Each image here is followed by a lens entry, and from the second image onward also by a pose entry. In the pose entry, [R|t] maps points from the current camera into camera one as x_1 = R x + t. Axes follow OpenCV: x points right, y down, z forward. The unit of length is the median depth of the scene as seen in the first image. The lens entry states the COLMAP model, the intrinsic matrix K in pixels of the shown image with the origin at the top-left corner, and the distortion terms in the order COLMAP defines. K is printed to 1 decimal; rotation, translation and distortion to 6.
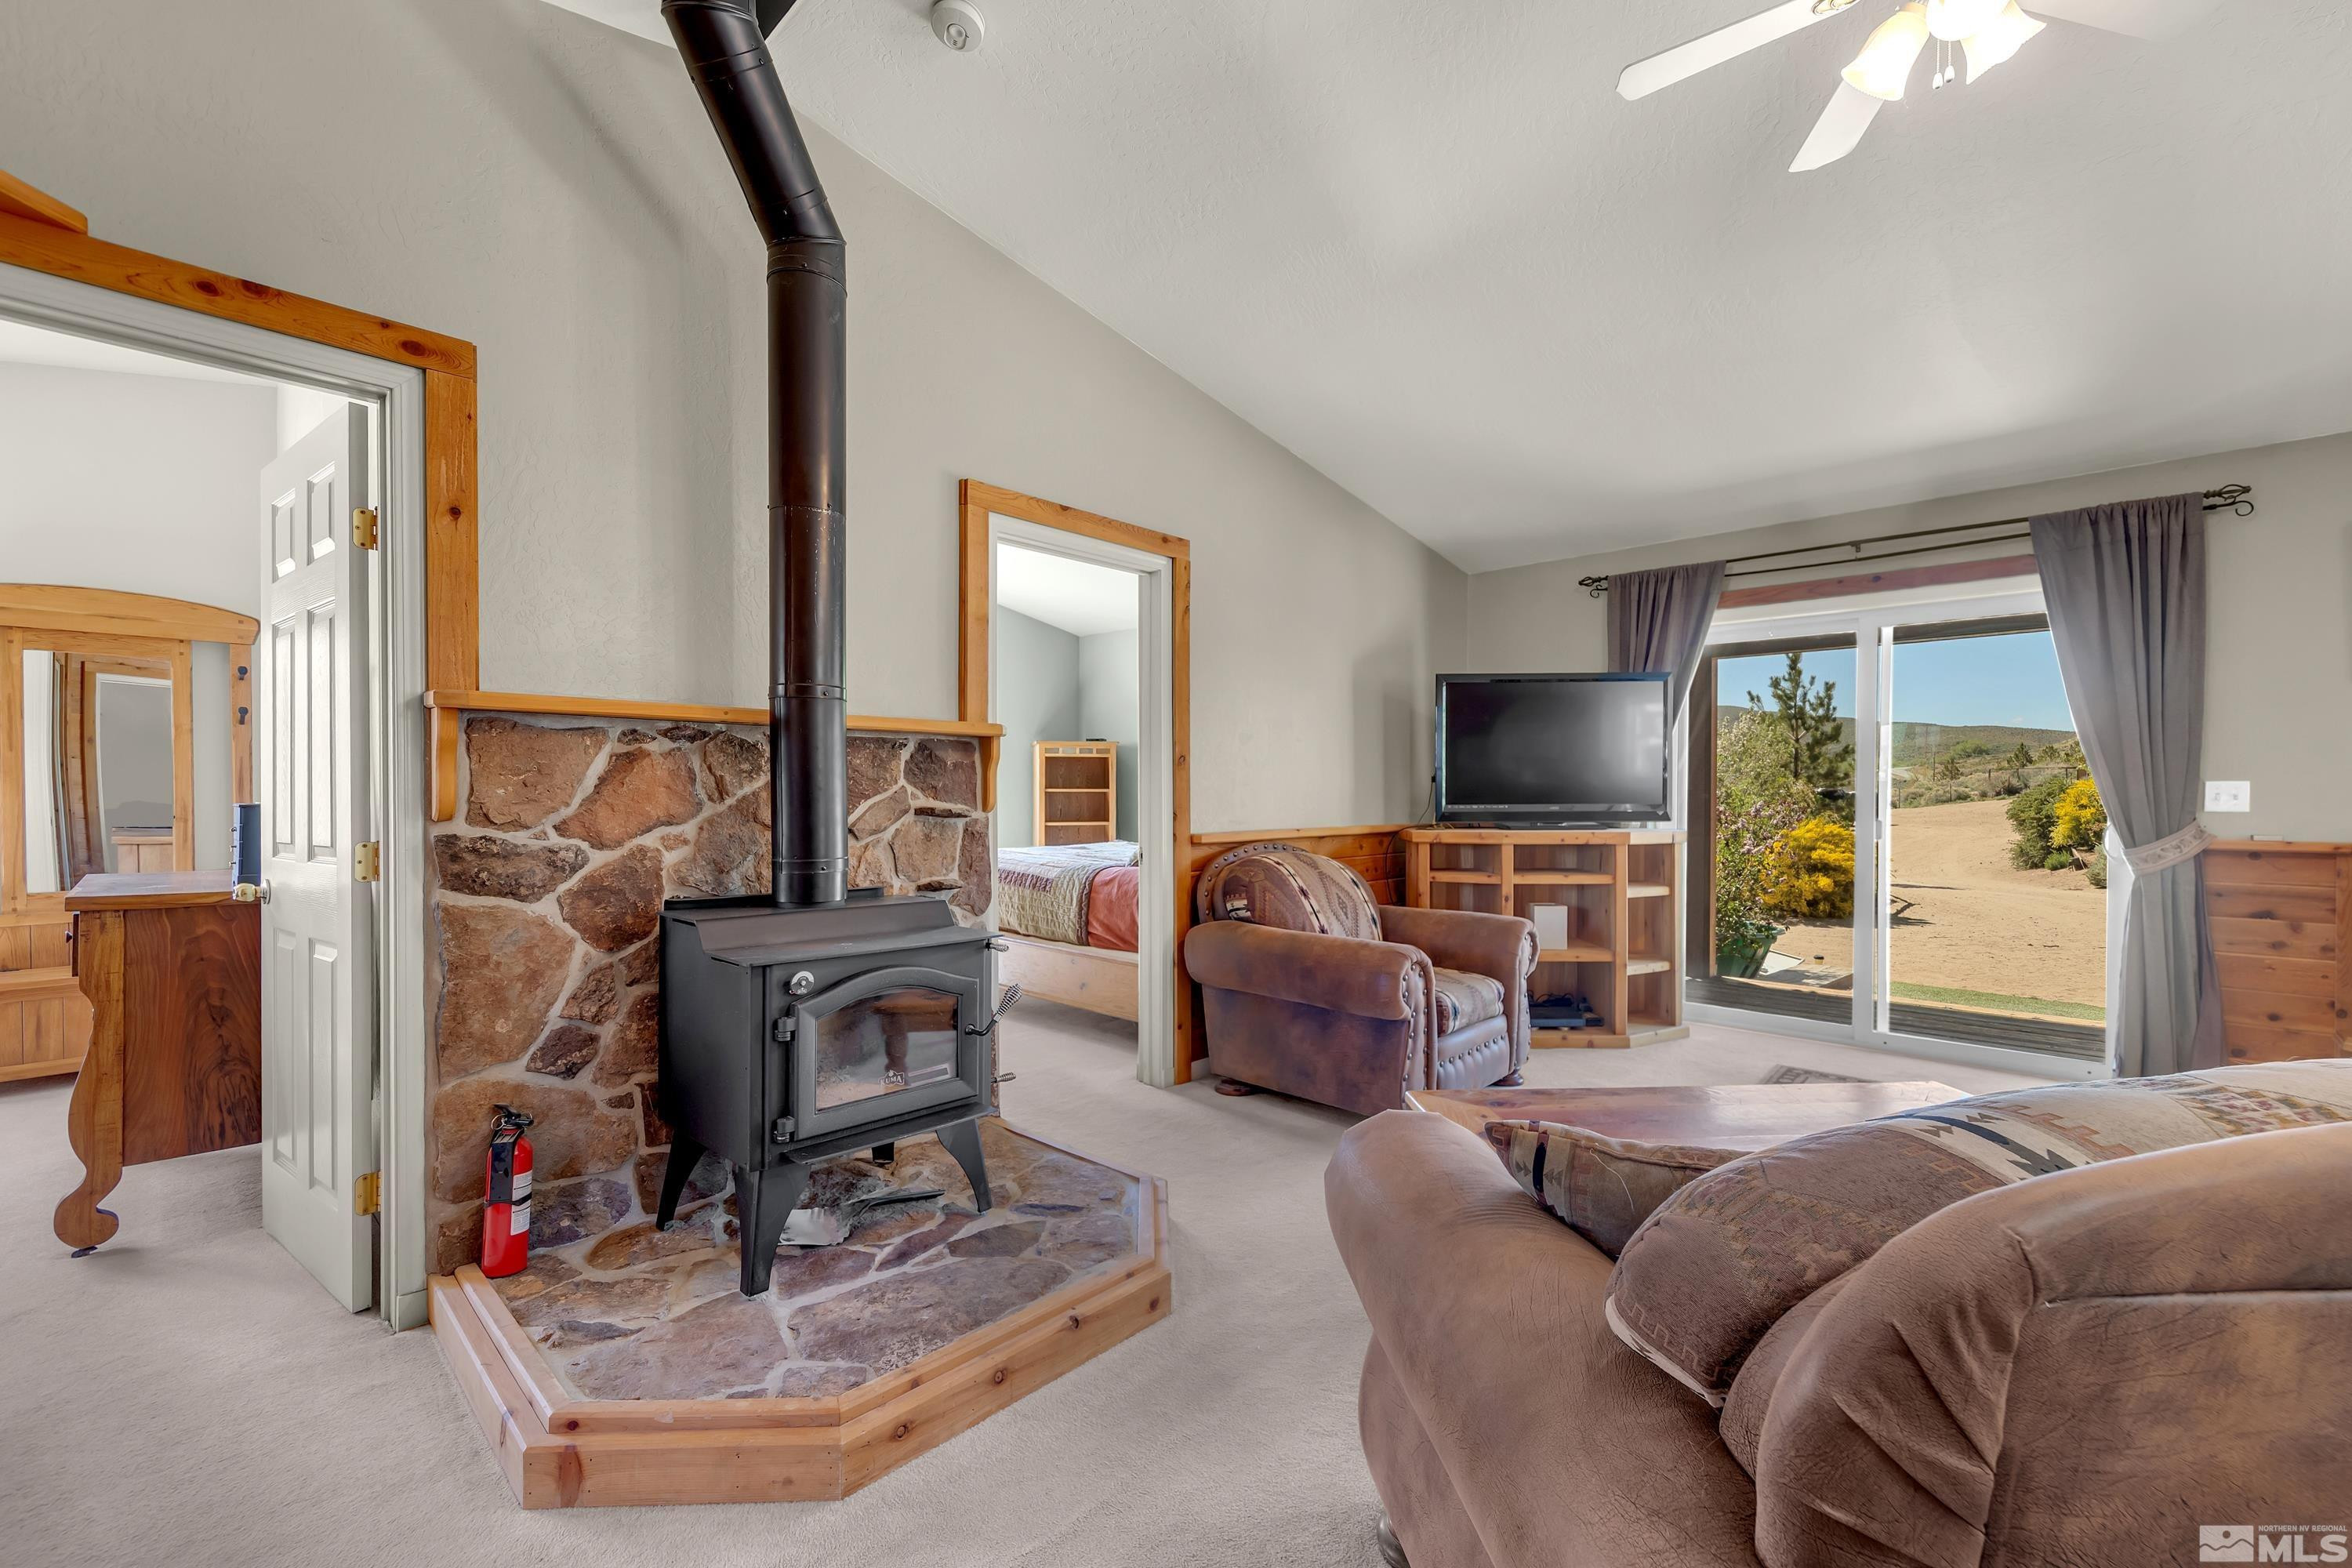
lens RADIAL K [[973.8, 0, 1204.7], [0, 973.8, 802.9], [0, 0, 1]] dist [0.003724, 0.000160]
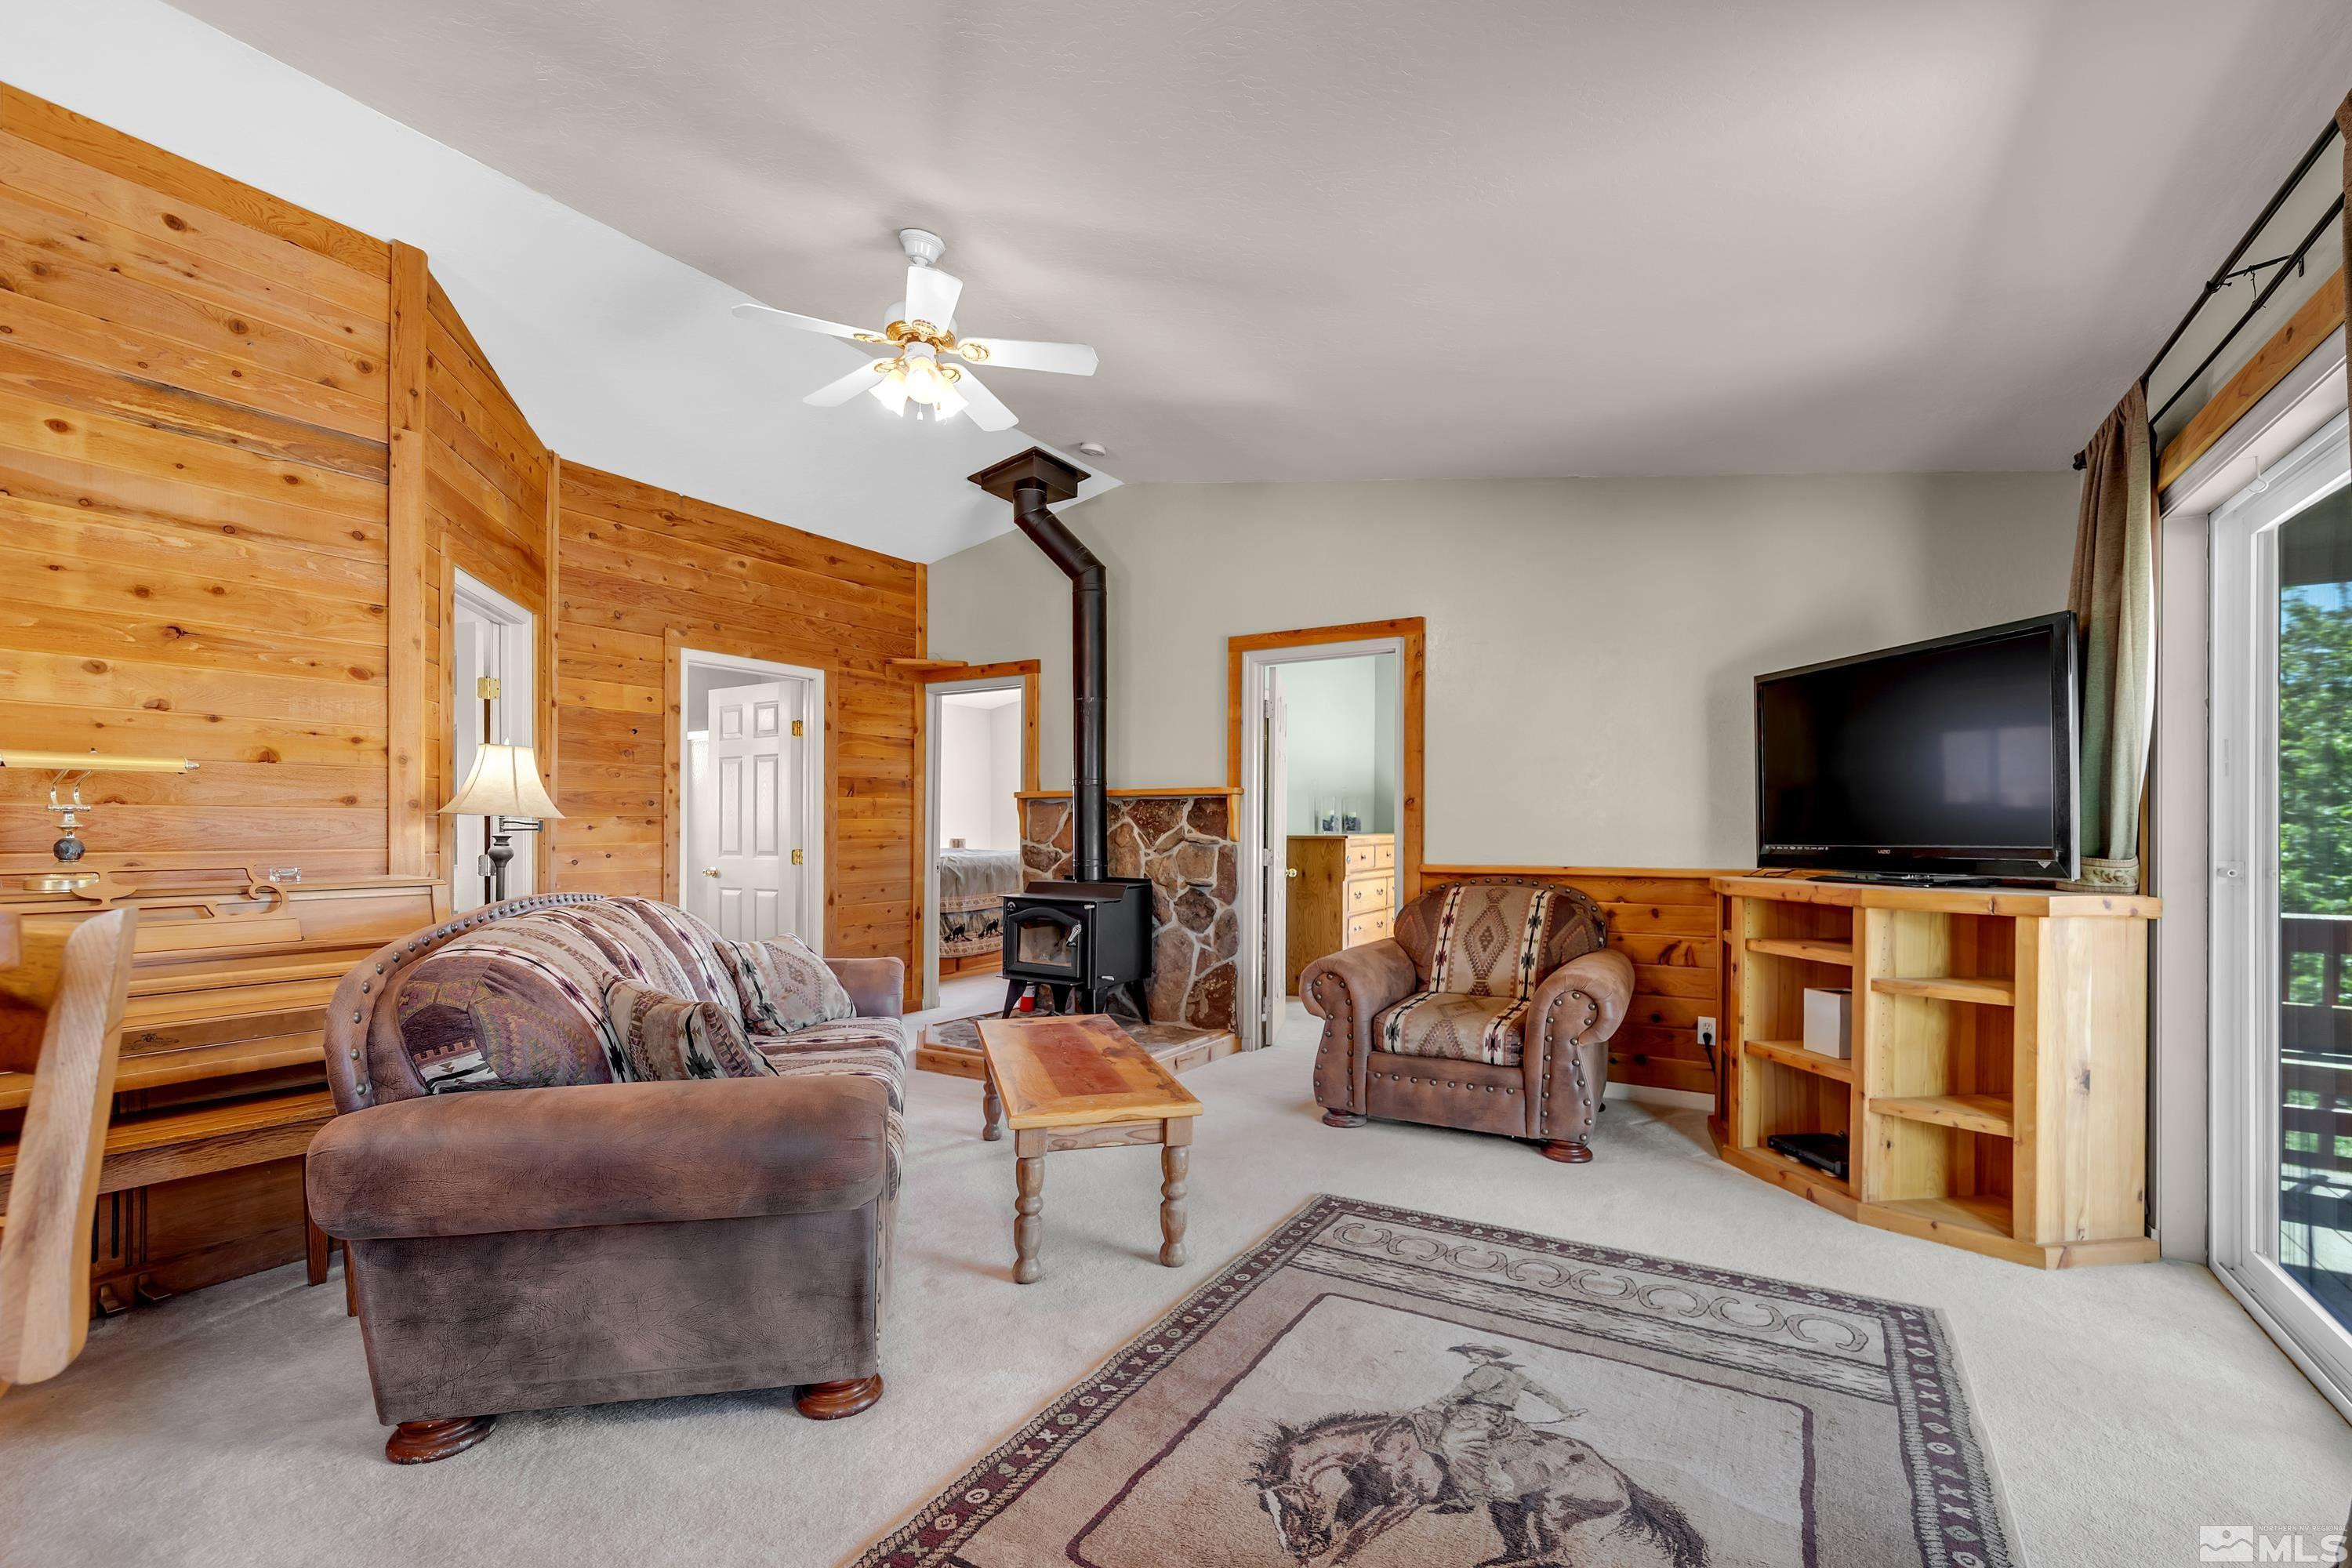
lens RADIAL K [[1013.2, 0, 1209.5], [0, 1013.2, 831.7], [0, 0, 1]] dist [0.003402, 0.000053]
pose [[0.219585, 0.000828, -0.975593, 1.470253], [-0.012988, 0.999914, -0.002075, -0.002757], [0.975507, 0.013126, 0.219577, 0.623593]]
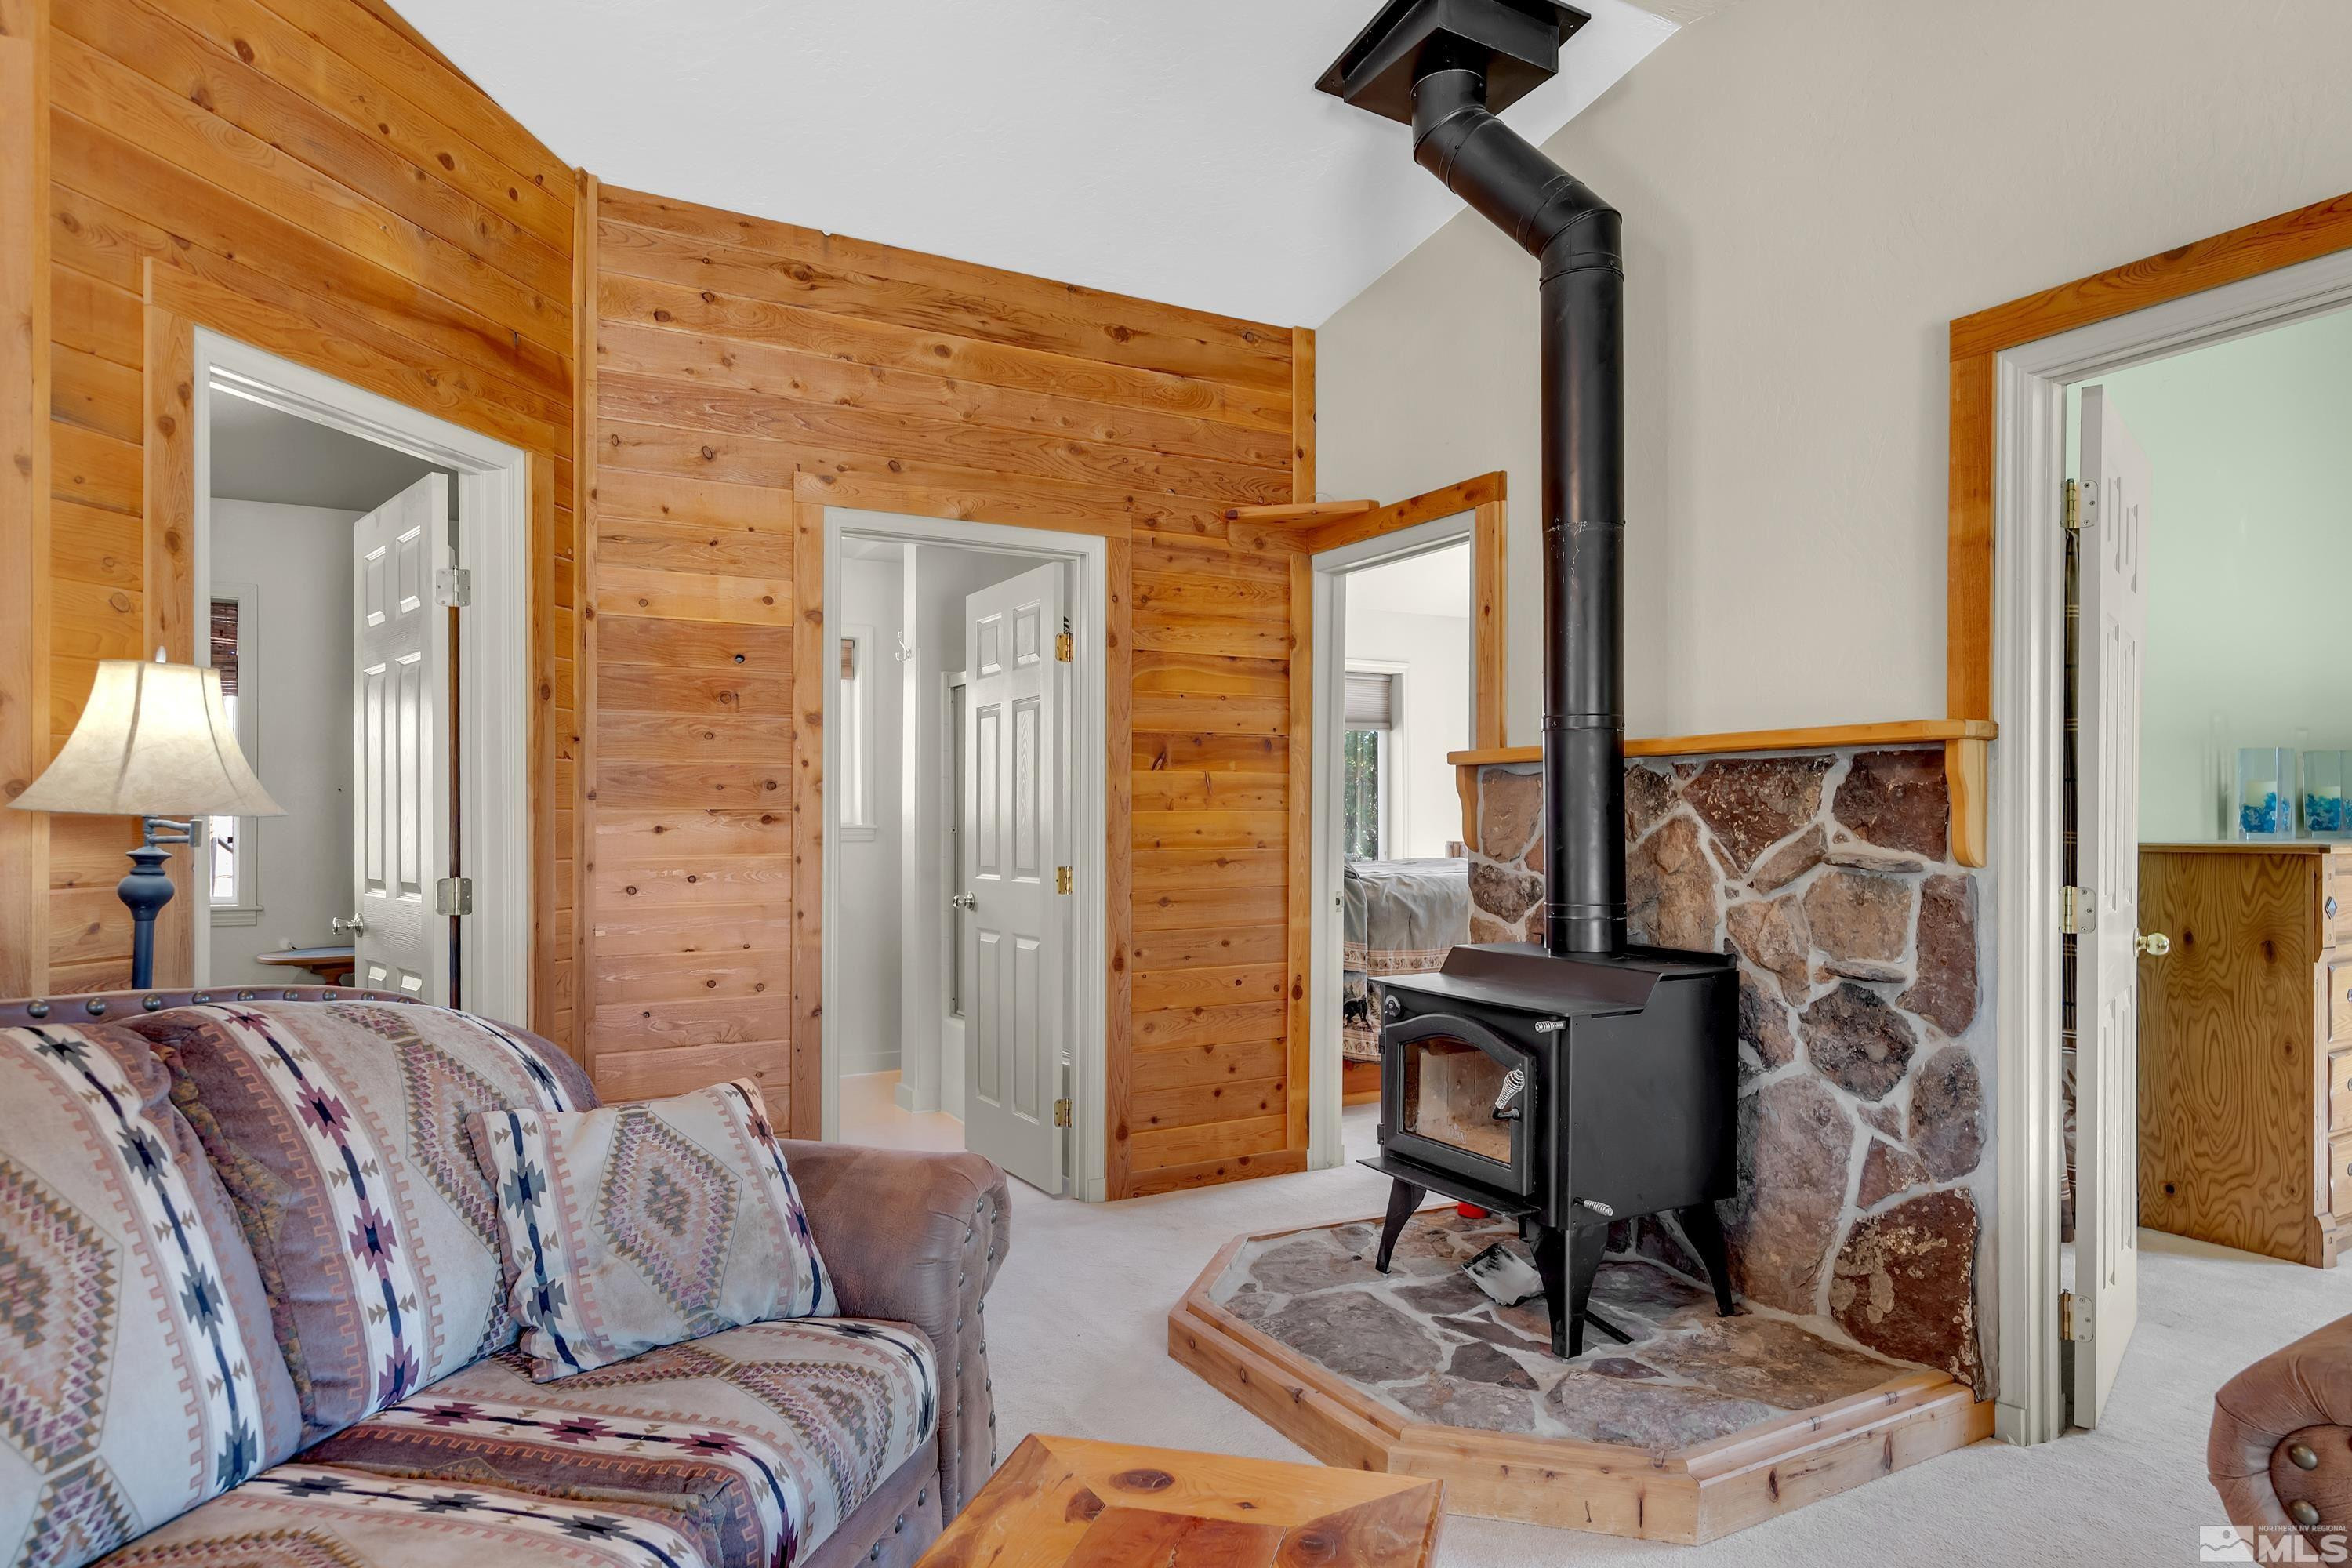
lens RADIAL K [[1370.9, 0, 1197.6], [0, 1370.9, 817.7], [0, 0, 1]] dist [0.007440, -0.000283]
pose [[-0.294889, -0.003927, -0.955523, 0.755656], [-0.011628, 0.999932, -0.000521, -0.015149], [0.955461, 0.010957, -0.294915, 0.838035]]
